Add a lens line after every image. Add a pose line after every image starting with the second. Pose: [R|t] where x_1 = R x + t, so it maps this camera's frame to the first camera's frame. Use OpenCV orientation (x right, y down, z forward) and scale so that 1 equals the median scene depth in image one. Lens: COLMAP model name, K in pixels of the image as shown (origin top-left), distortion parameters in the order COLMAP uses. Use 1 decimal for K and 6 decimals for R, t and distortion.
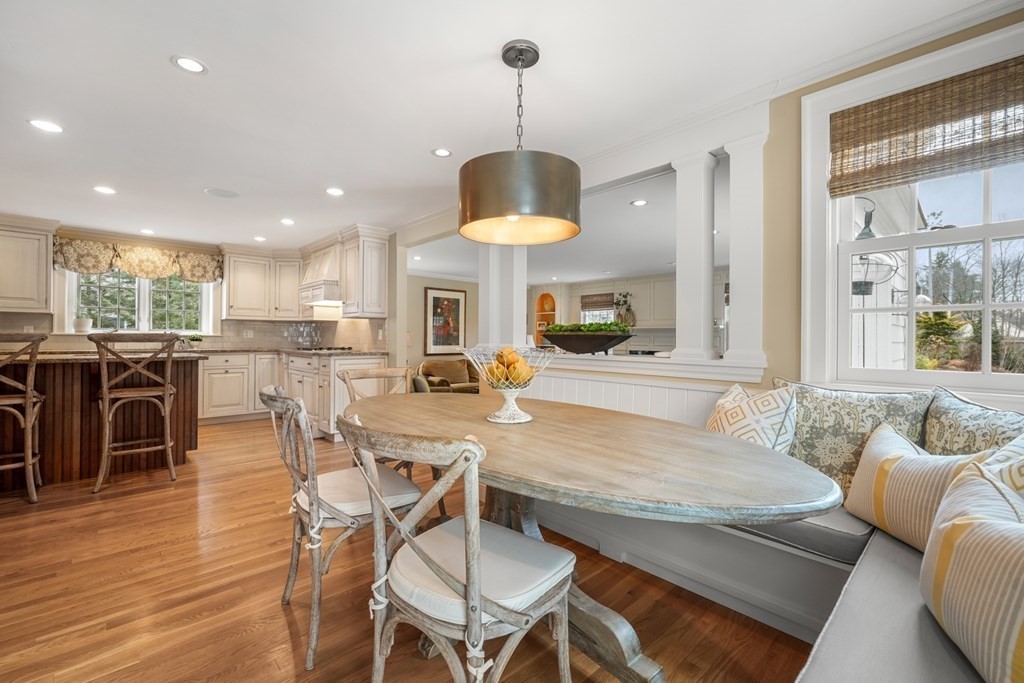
lens RADIAL K [[435.1, 0, 512.4], [0, 435.1, 336.1], [0, 0, 1]] dist [0.002020, 0.000004]
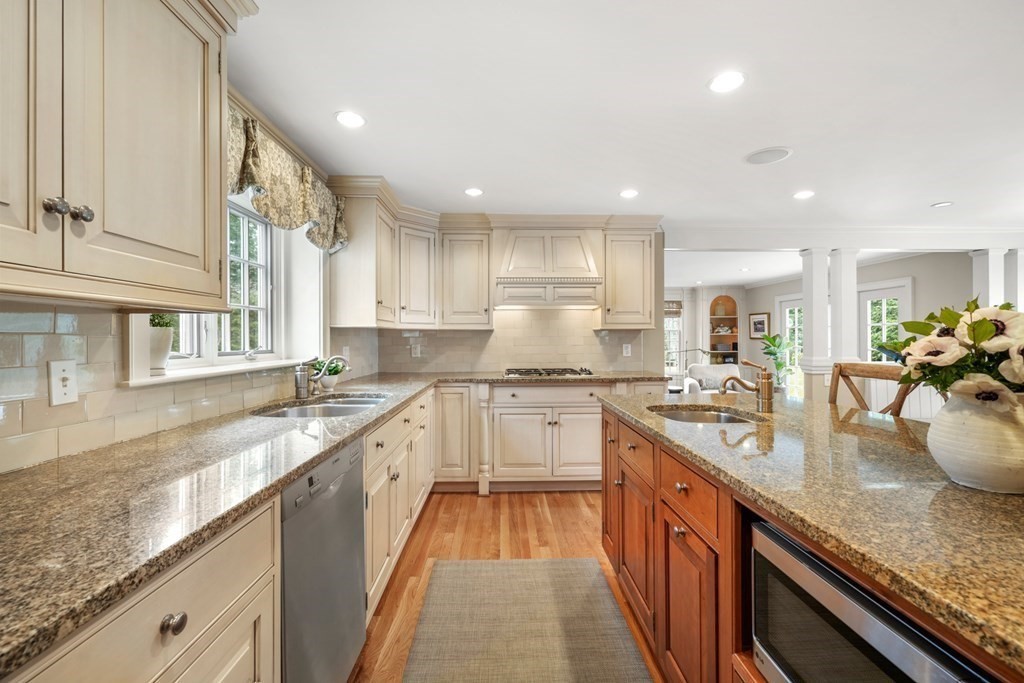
lens RADIAL K [[435.1, 0, 512.4], [0, 435.1, 336.1], [0, 0, 1]] dist [0.002020, 0.000004]
pose [[0.661016, -0.006679, 0.750343, -0.924307], [0.004247, 0.999978, 0.005159, -0.029996], [-0.750360, -0.000223, 0.661029, 0.537227]]
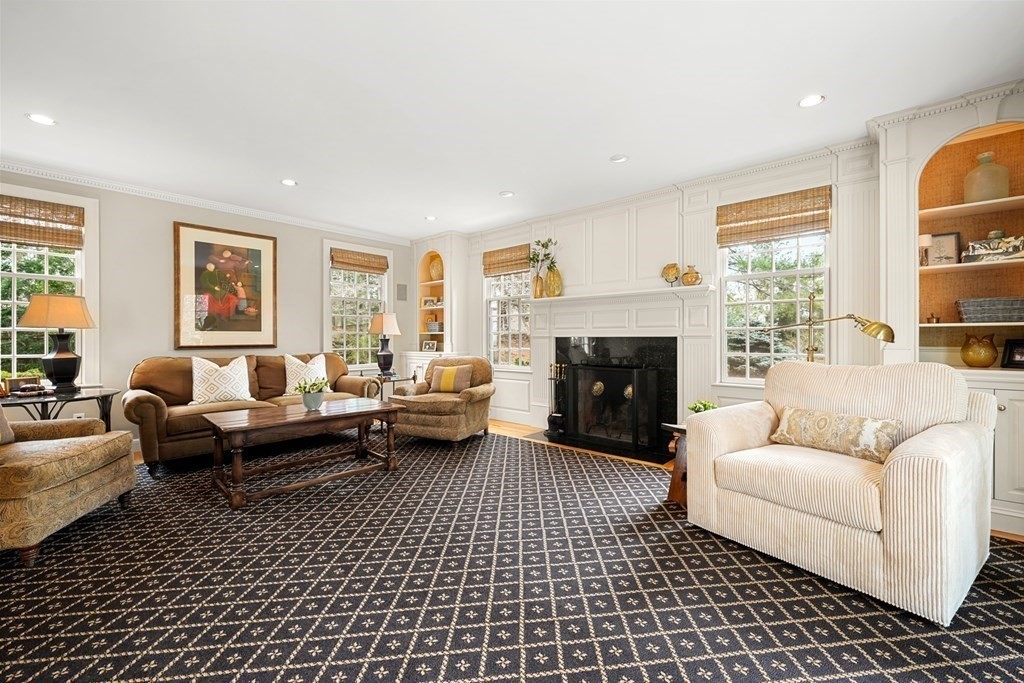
lens RADIAL K [[421.0, 0, 513.3], [0, 421.0, 338.8], [0, 0, 1]] dist [-0.001546, 0.000067]
pose [[0.995364, -0.010686, 0.095588, 0.228360], [0.009943, 0.999917, 0.008243, 0.044098], [-0.095668, -0.007254, 0.995387, 0.621599]]
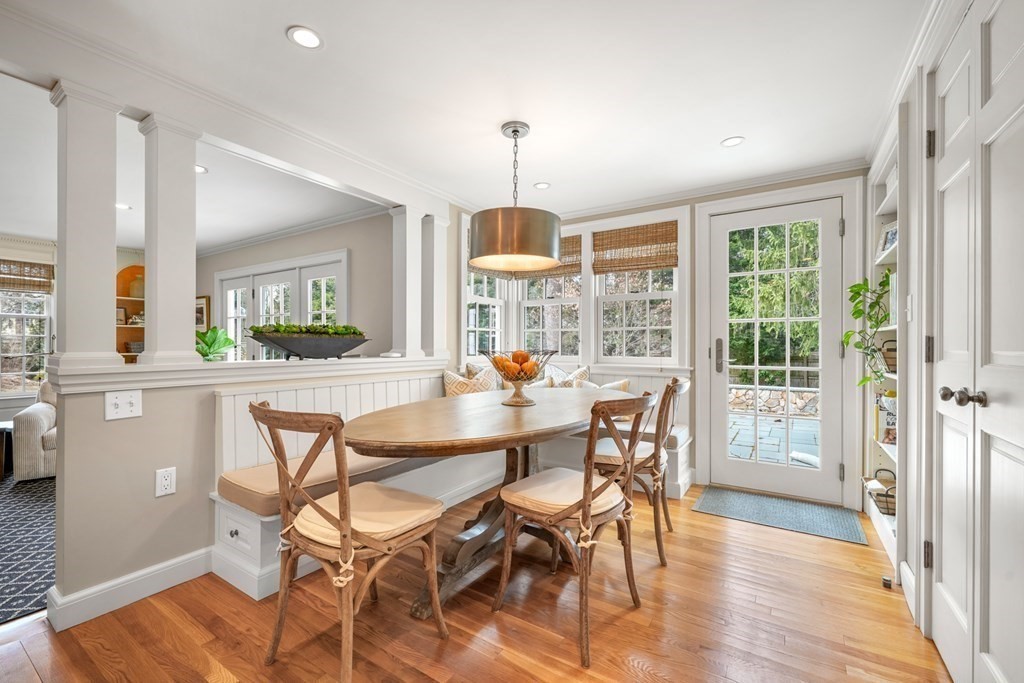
lens RADIAL K [[429.2, 0, 512.5], [0, 429.2, 344.0], [0, 0, 1]] dist [-0.002314, -0.000287]
pose [[-0.244368, -0.007217, 0.969656, -0.401023], [-0.010629, 0.999932, 0.004763, 0.000521], [-0.969624, -0.009143, -0.244428, 0.422196]]
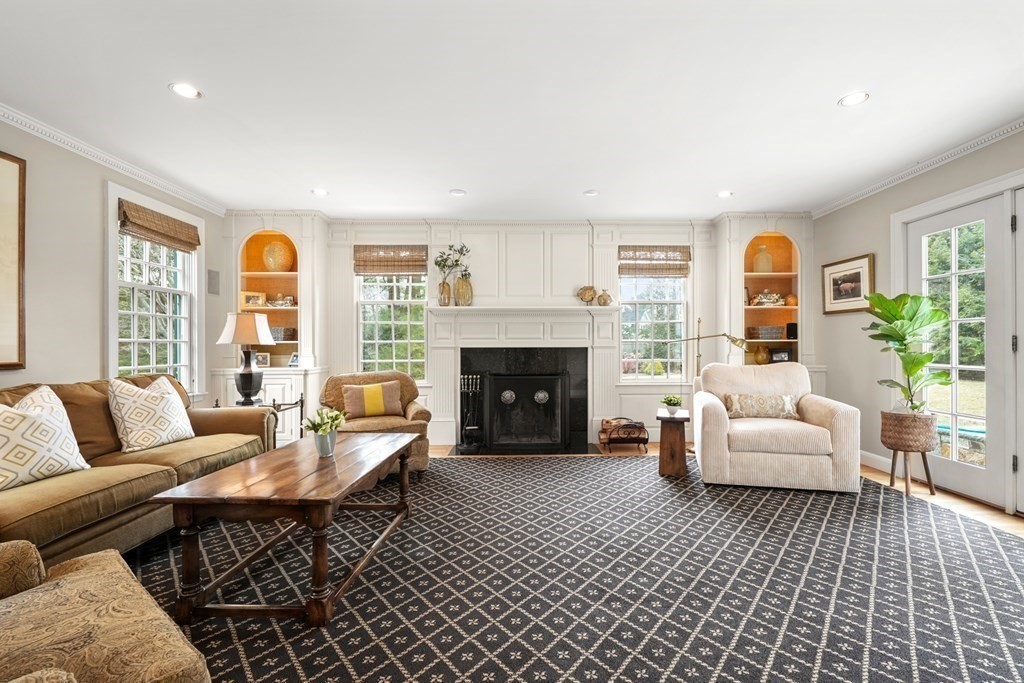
lens RADIAL K [[435.9, 0, 530.5], [0, 435.9, 345.5], [0, 0, 1]] dist [-0.002453, -0.000447]
pose [[0.661345, -0.009596, 0.750020, -0.153343], [0.004228, 0.999950, 0.009065, 0.037536], [-0.750070, -0.002824, 0.661352, 0.800426]]
